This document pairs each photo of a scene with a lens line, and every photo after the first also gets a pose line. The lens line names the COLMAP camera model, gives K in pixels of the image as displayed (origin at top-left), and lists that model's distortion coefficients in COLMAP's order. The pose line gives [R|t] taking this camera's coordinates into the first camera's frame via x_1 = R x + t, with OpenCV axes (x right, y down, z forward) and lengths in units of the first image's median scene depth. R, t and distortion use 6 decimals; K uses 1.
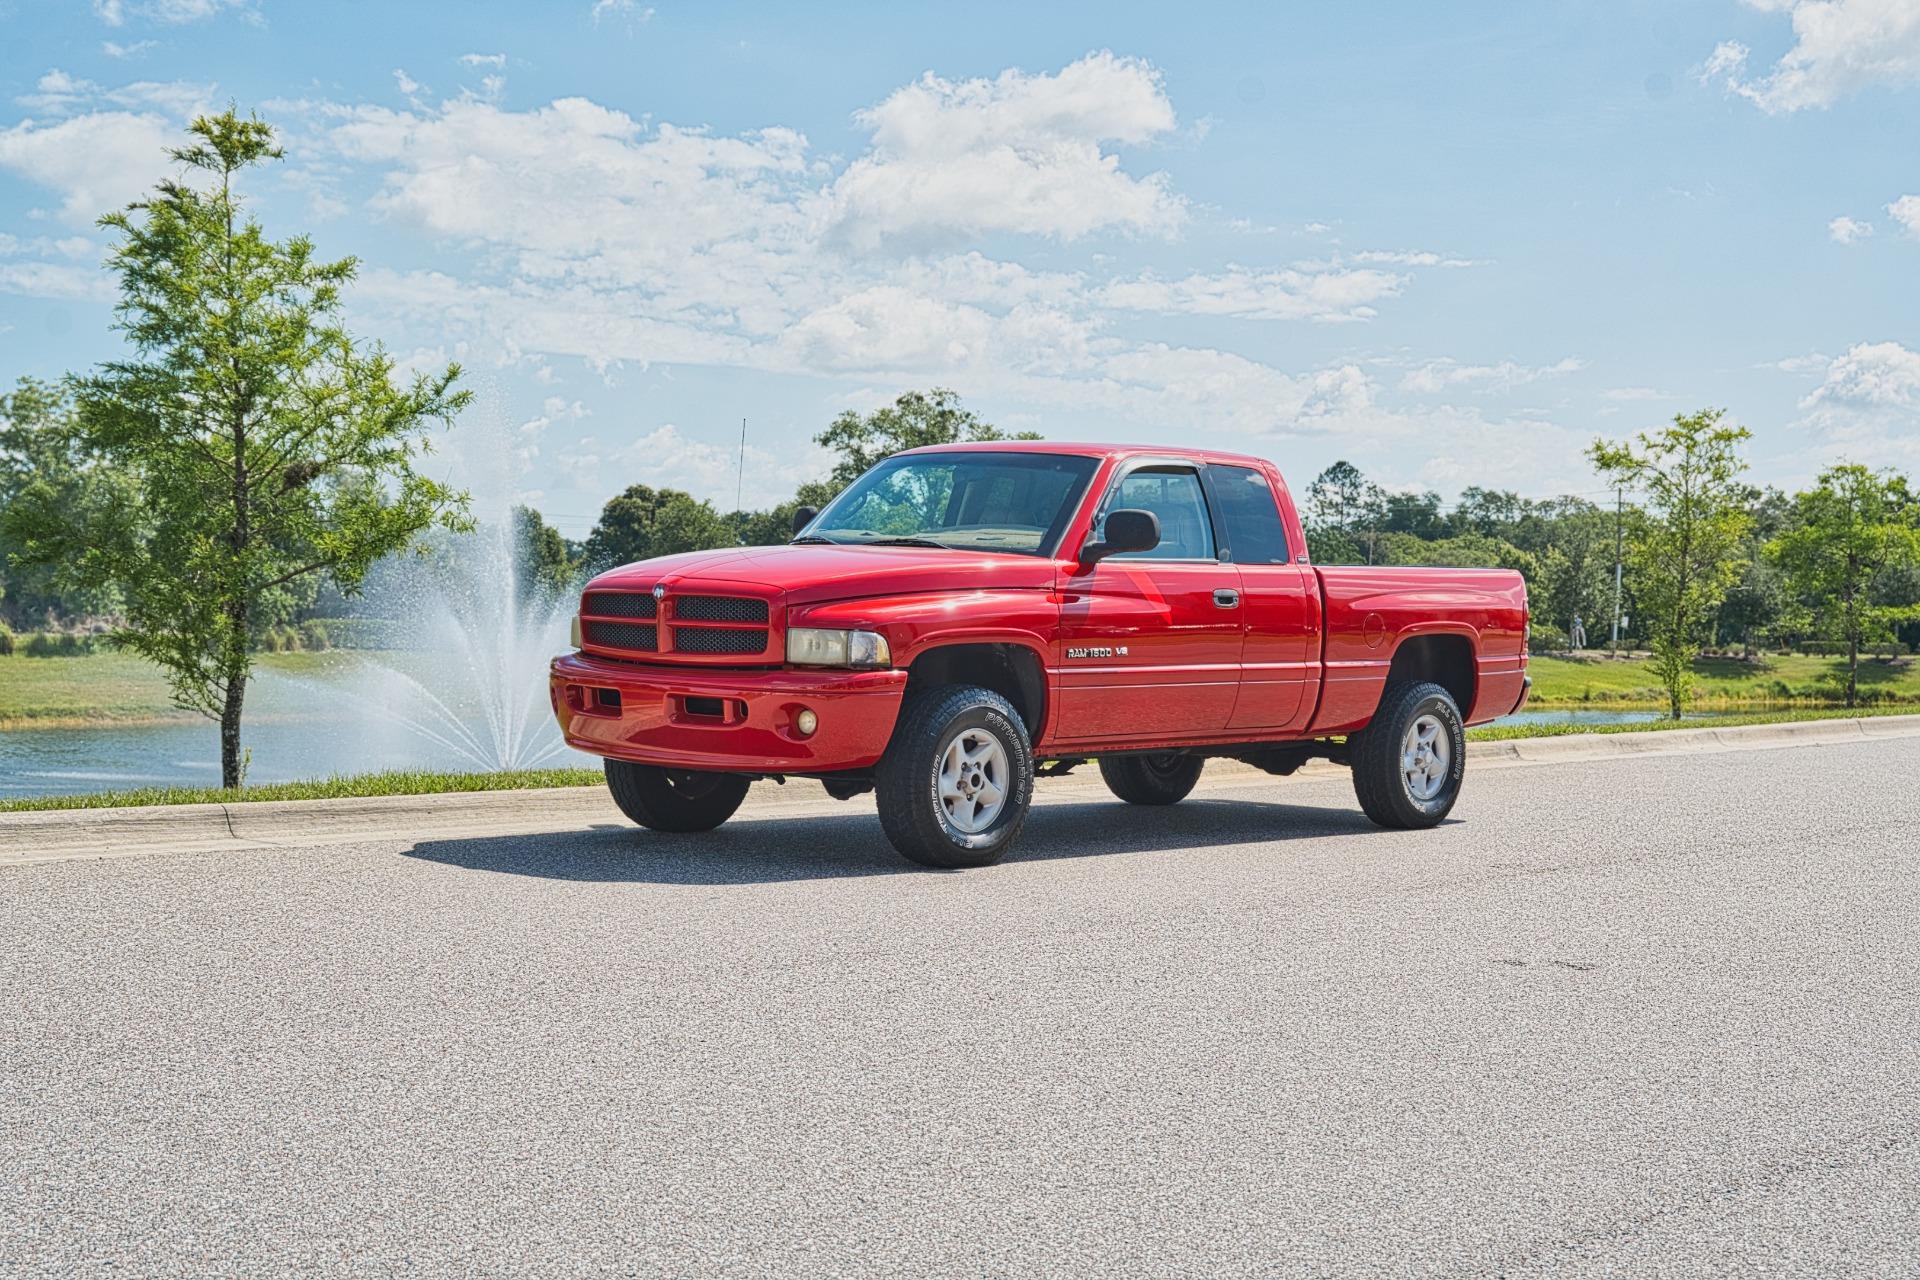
lens RADIAL K [[2713.1, 0, 988.8], [0, 2713.1, 670.1], [0, 0, 1]] dist [0.045374, 0.040825]
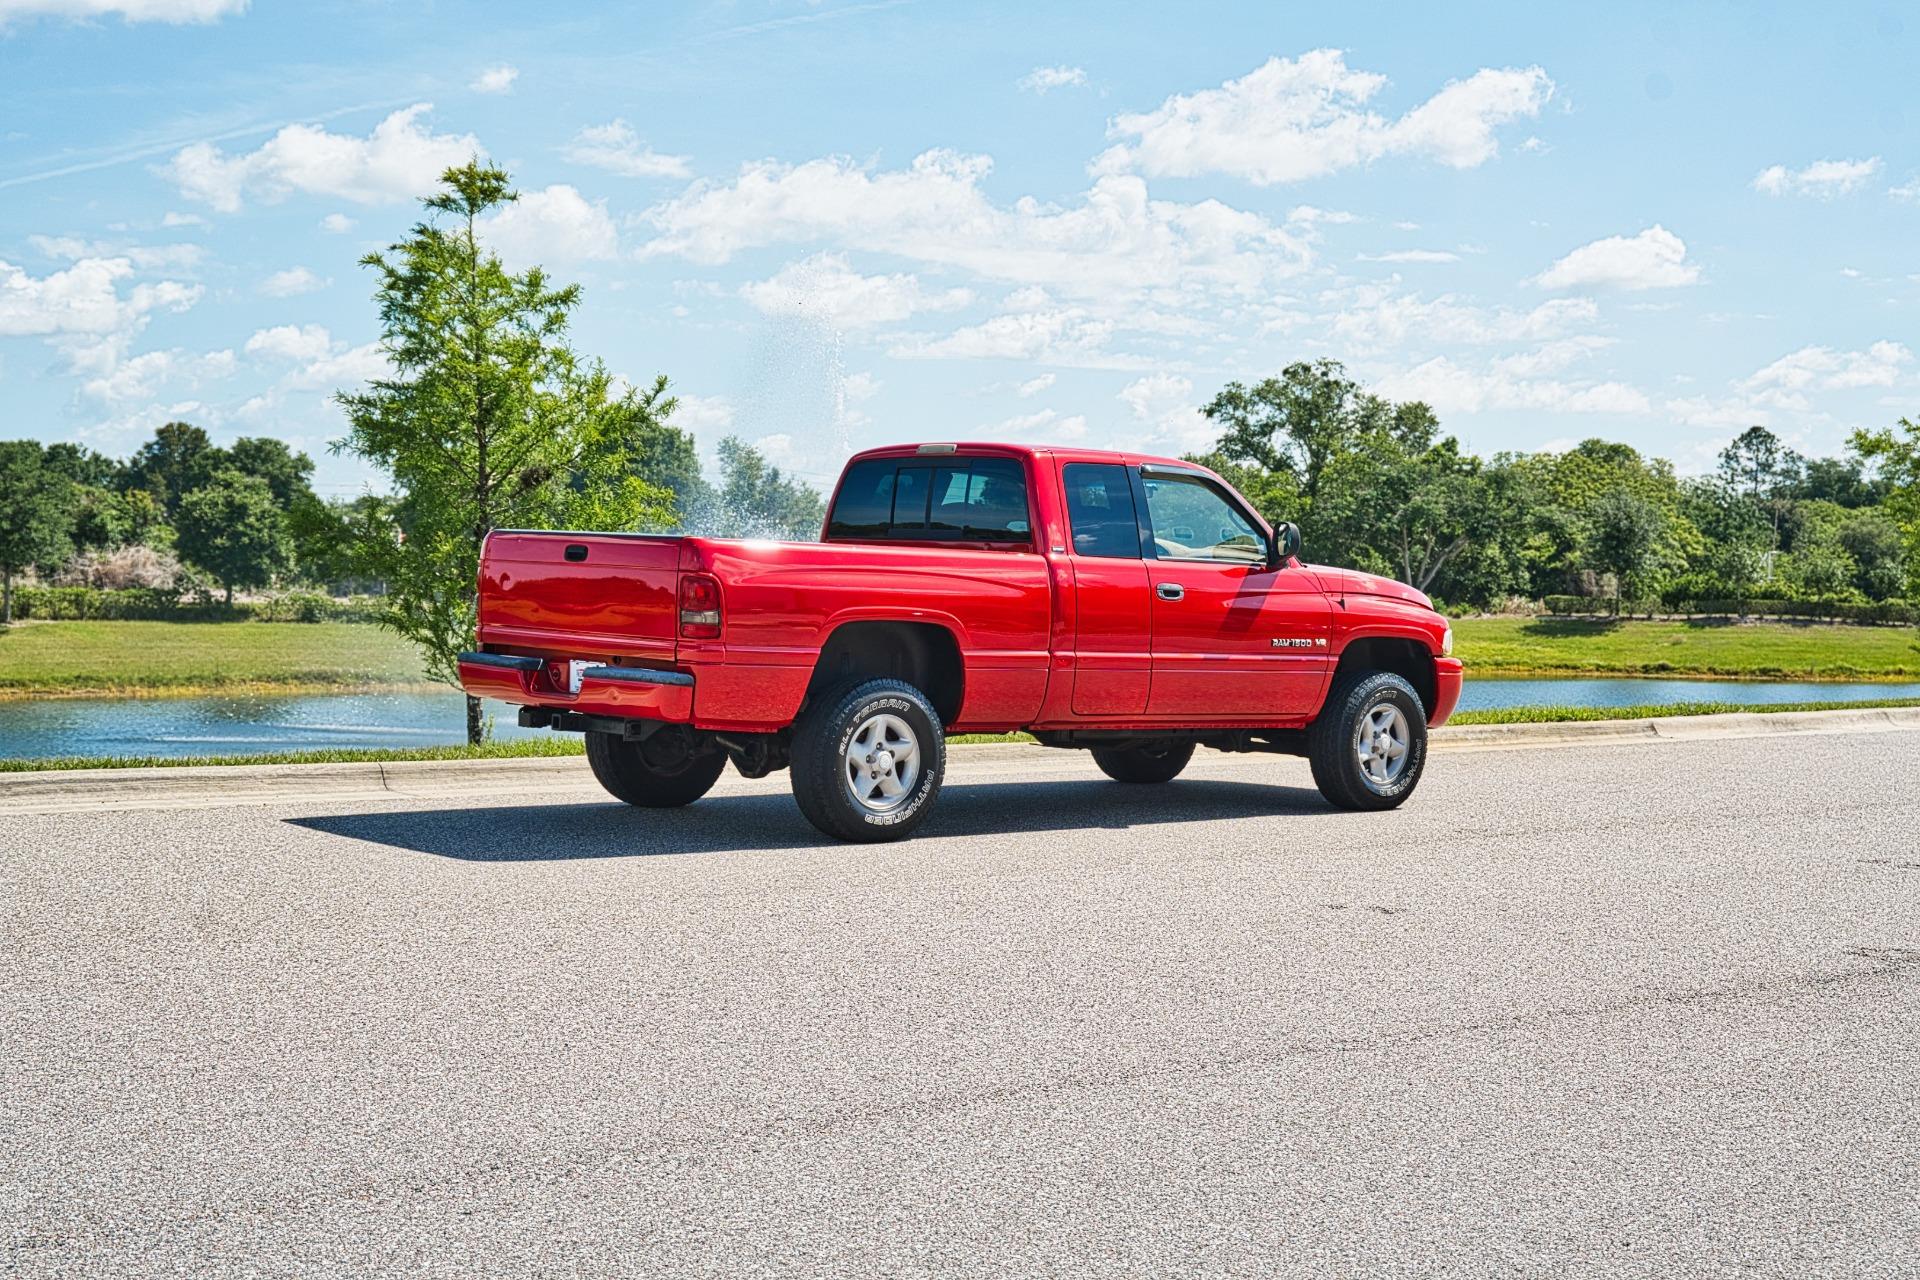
lens RADIAL K [[2718.2, 0, 983.3], [0, 2718.2, 644.3], [0, 0, 1]] dist [0.057624, 0.038825]
pose [[0.987461, 0.005417, -0.157772, 0.027927], [-0.004988, 0.999983, 0.003118, -0.001383], [0.157786, -0.002292, 0.987471, -0.025071]]
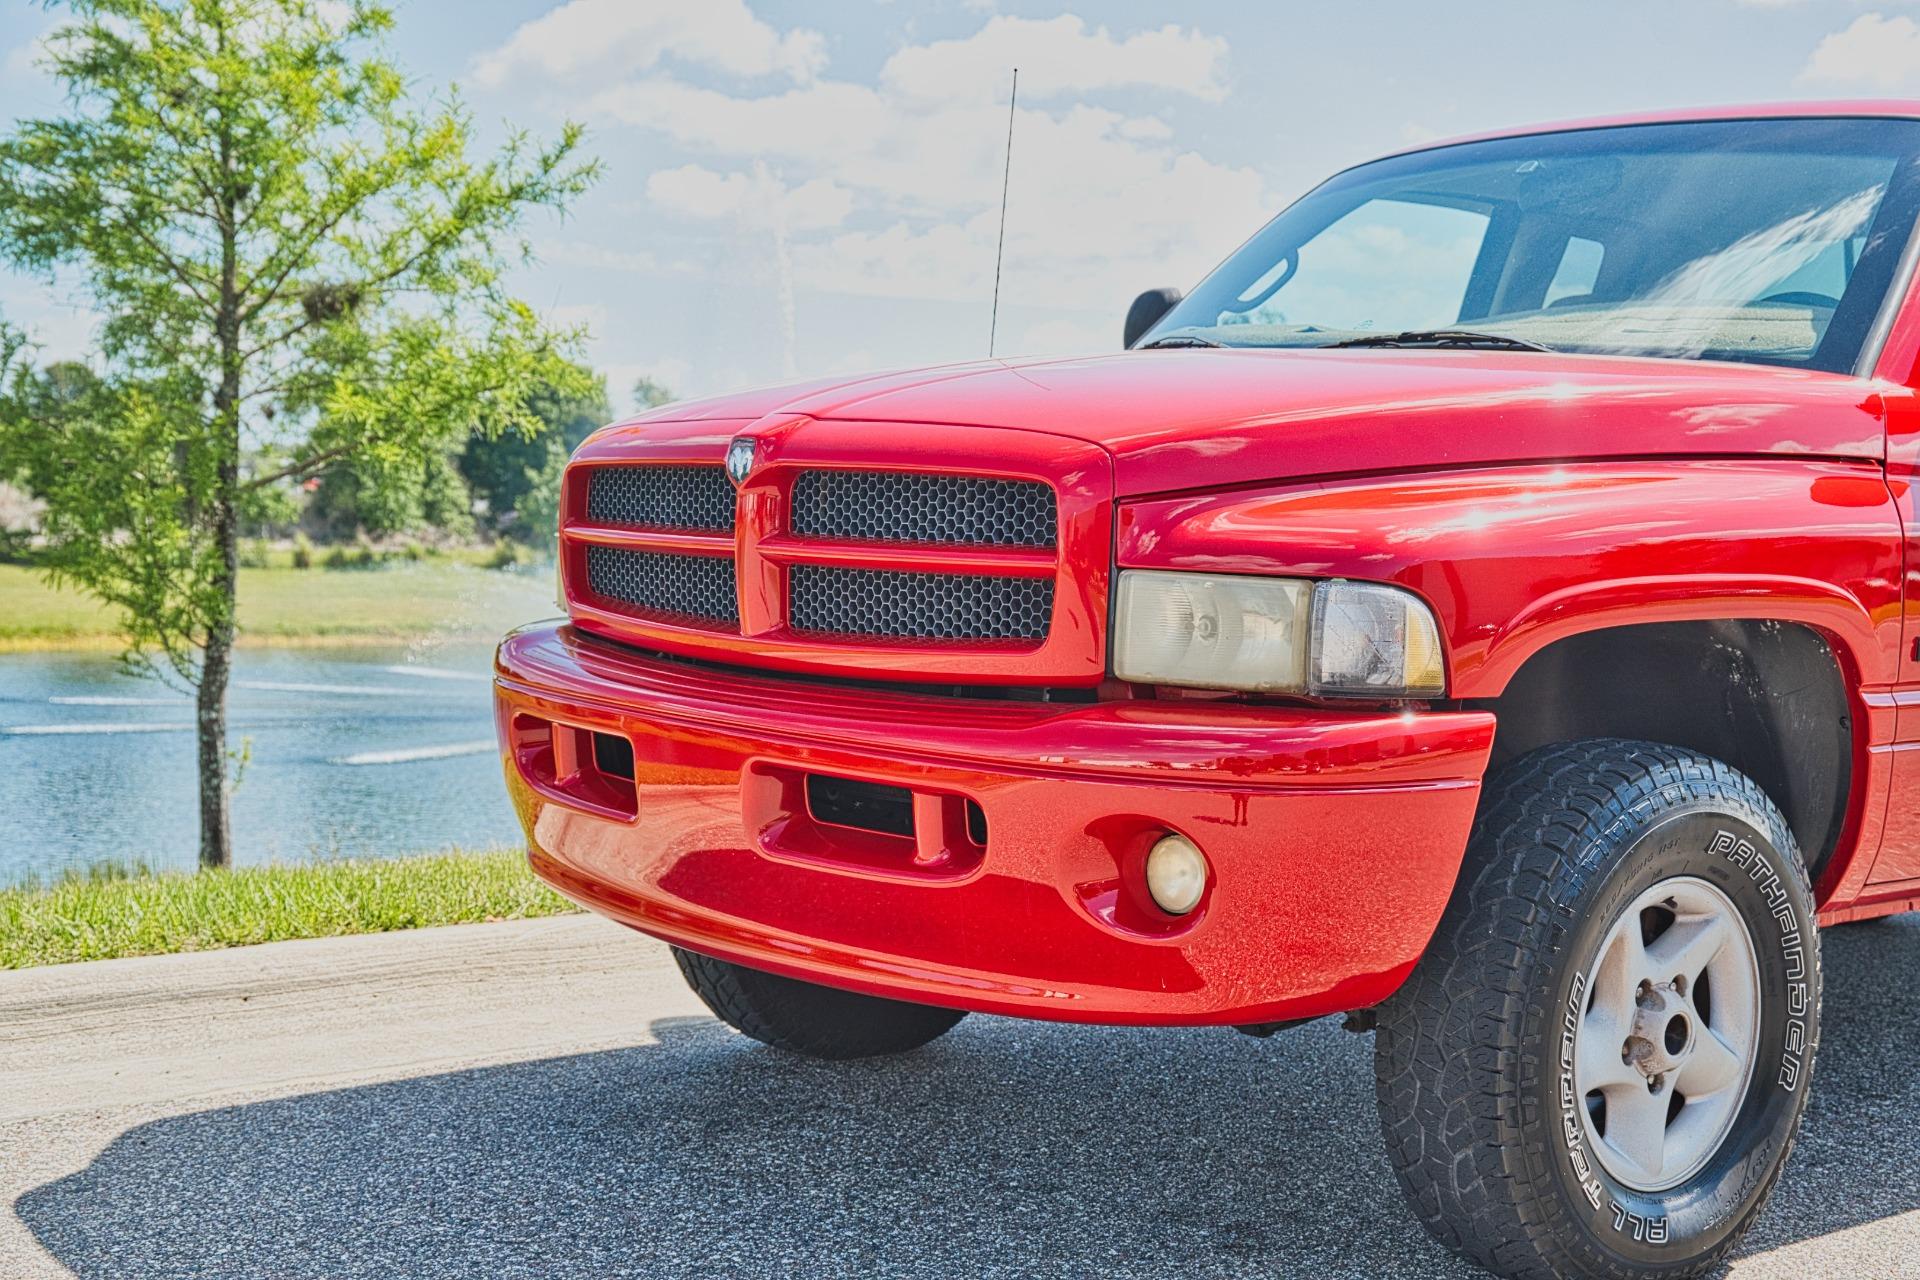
lens RADIAL K [[2575.0, 0, 952.4], [0, 2575.0, 630.4], [0, 0, 1]] dist [0.035167, 0.084395]
pose [[0.991593, 0.014081, -0.128630, -0.008061], [-0.012034, 0.999788, 0.016682, -0.001966], [0.128837, -0.014994, 0.991552, 0.103903]]
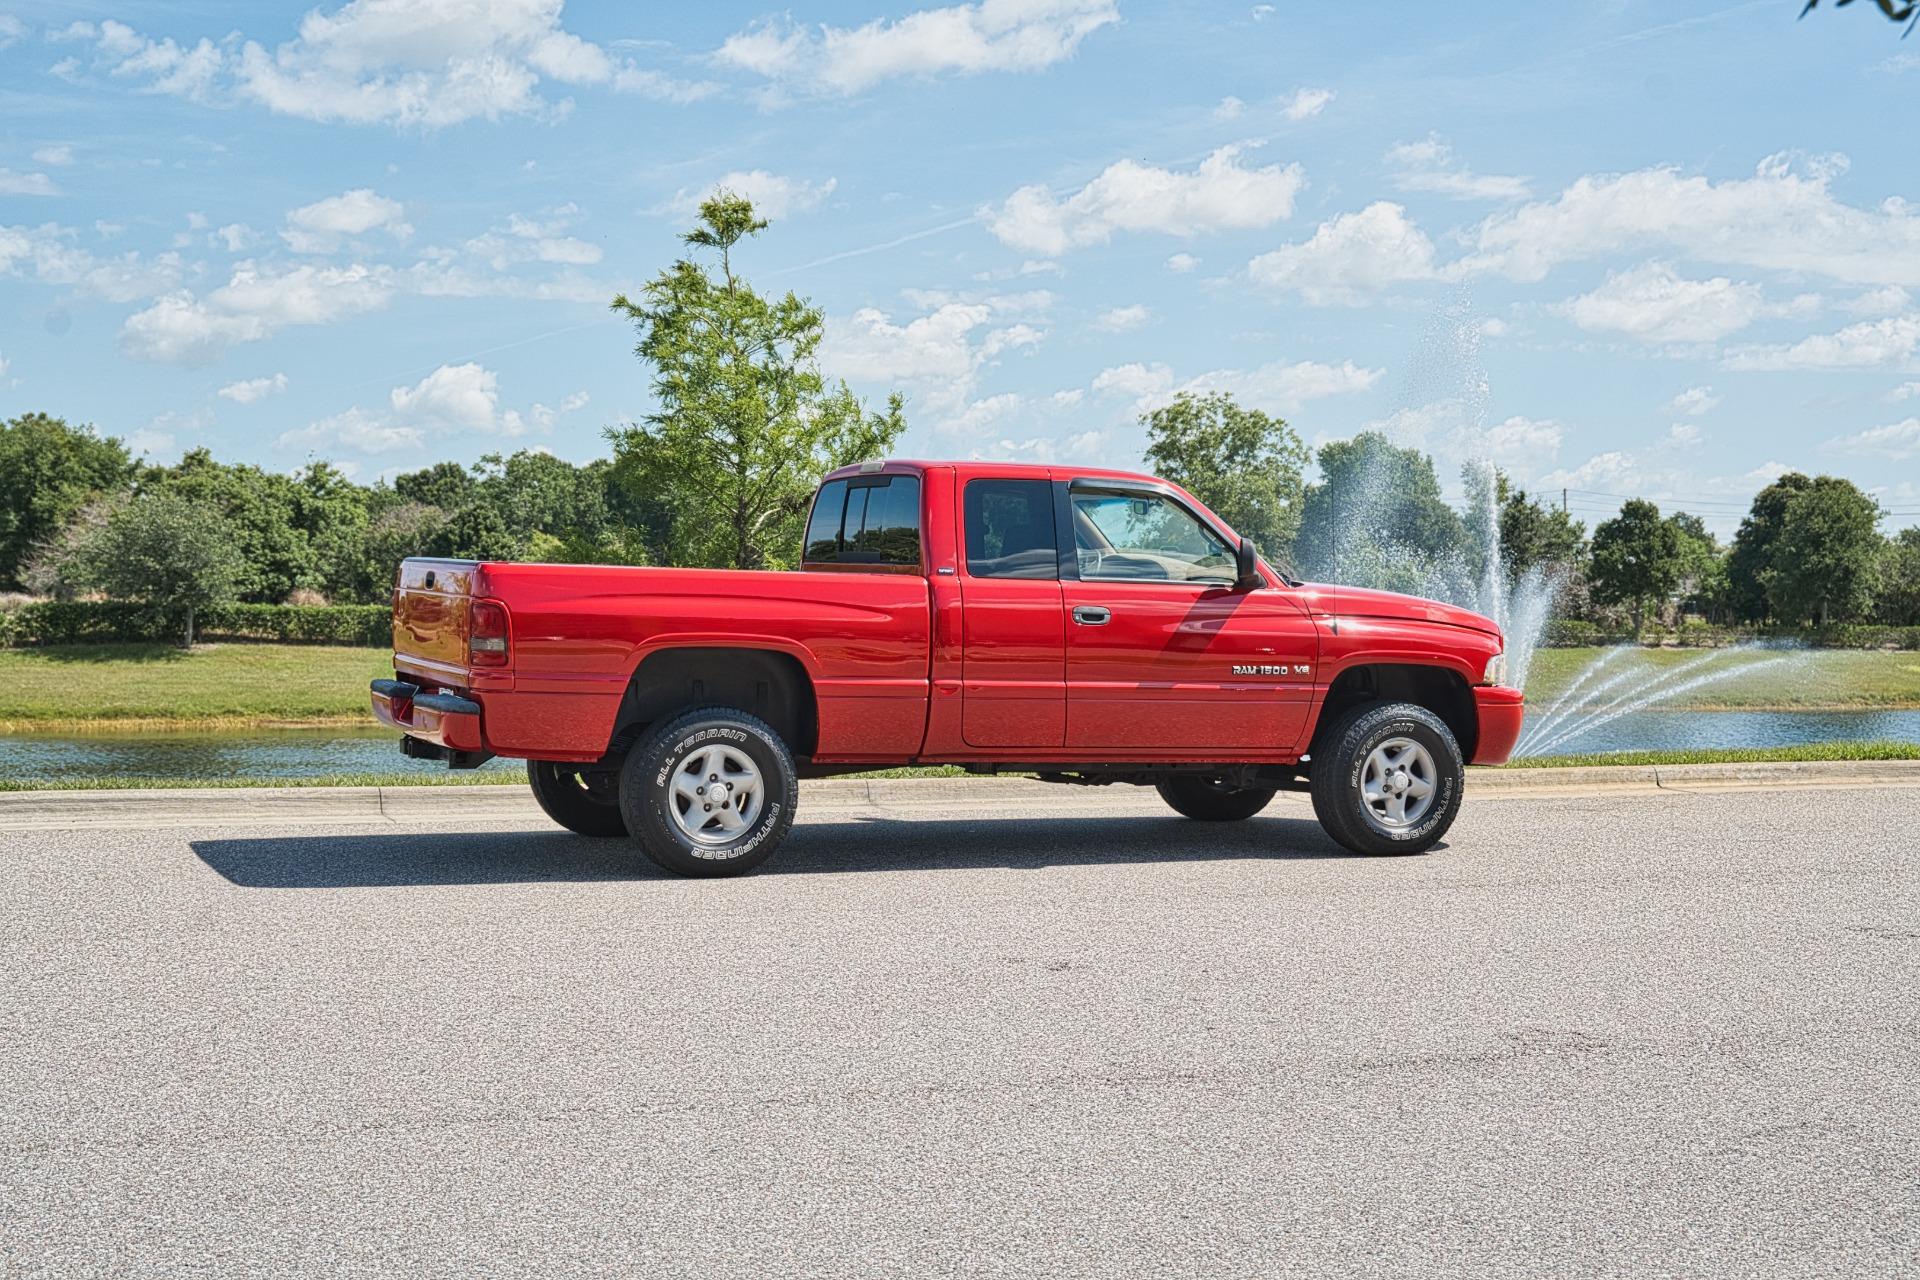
lens RADIAL K [[2701.4, 0, 968.6], [0, 2701.4, 646.0], [0, 0, 1]] dist [0.042131, 0.108208]
pose [[0.886766, 0.001818, -0.462214, 0.082913], [-0.004201, 0.999983, -0.004128, -0.001776], [0.462199, 0.005602, 0.886759, 0.004301]]
